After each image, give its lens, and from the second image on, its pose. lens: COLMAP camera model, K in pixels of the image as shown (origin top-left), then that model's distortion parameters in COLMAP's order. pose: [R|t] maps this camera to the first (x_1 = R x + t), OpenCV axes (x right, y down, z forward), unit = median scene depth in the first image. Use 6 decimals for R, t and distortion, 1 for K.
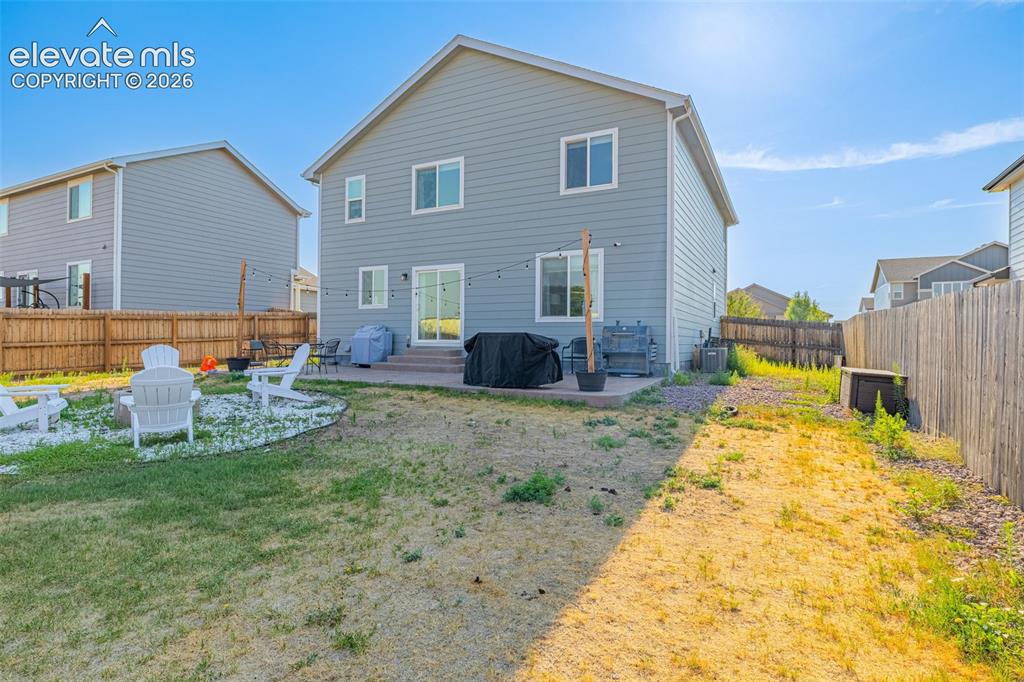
lens RADIAL K [[536.7, 0, 511.9], [0, 536.7, 339.3], [0, 0, 1]] dist [-0.010623, 0.000147]
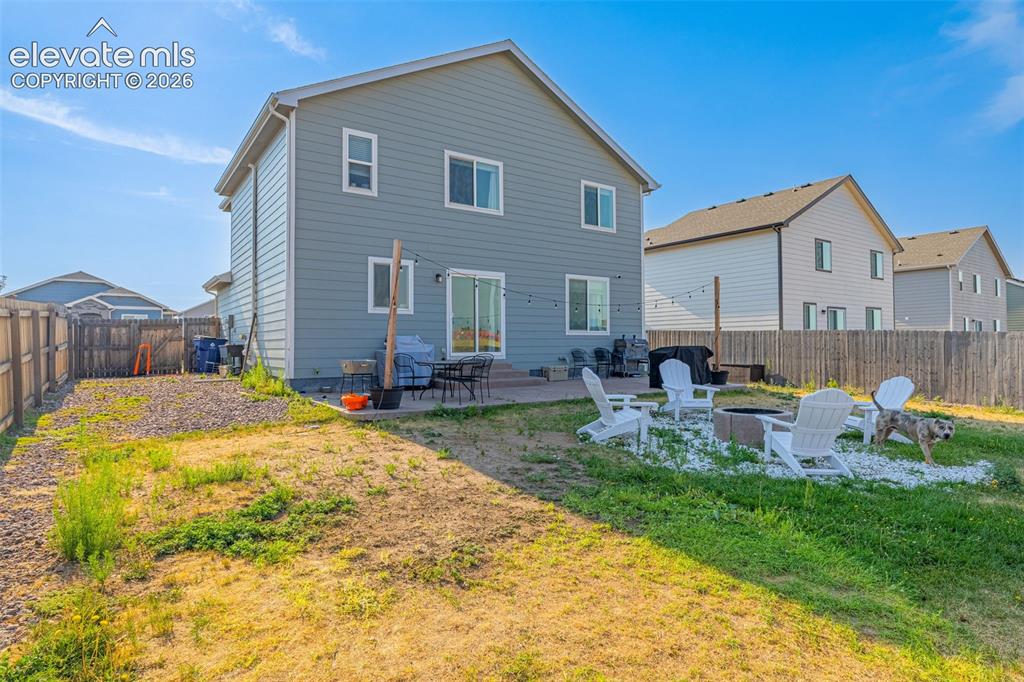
lens RADIAL K [[536.7, 0, 522.5], [0, 536.7, 340.3], [0, 0, 1]] dist [-0.010623, 0.000147]
pose [[0.466301, 0.001778, 0.884624, -0.907503], [0.009386, 0.999932, -0.006957, -0.012249], [-0.884576, 0.011547, 0.466252, 0.505947]]
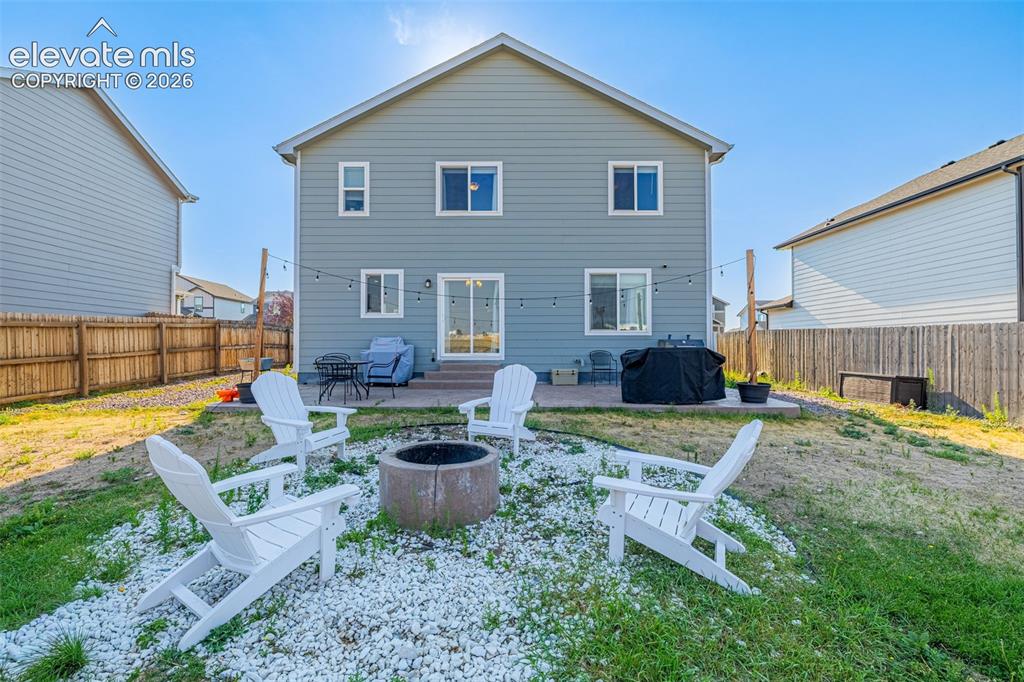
lens RADIAL K [[451.2, 0, 506.9], [0, 451.2, 343.5], [0, 0, 1]] dist [-0.003173, 0.001554]
pose [[0.884562, -0.003989, 0.466405, -0.448363], [0.005874, 0.999979, -0.002588, -0.013398], [-0.466385, 0.005029, 0.884567, 0.275727]]
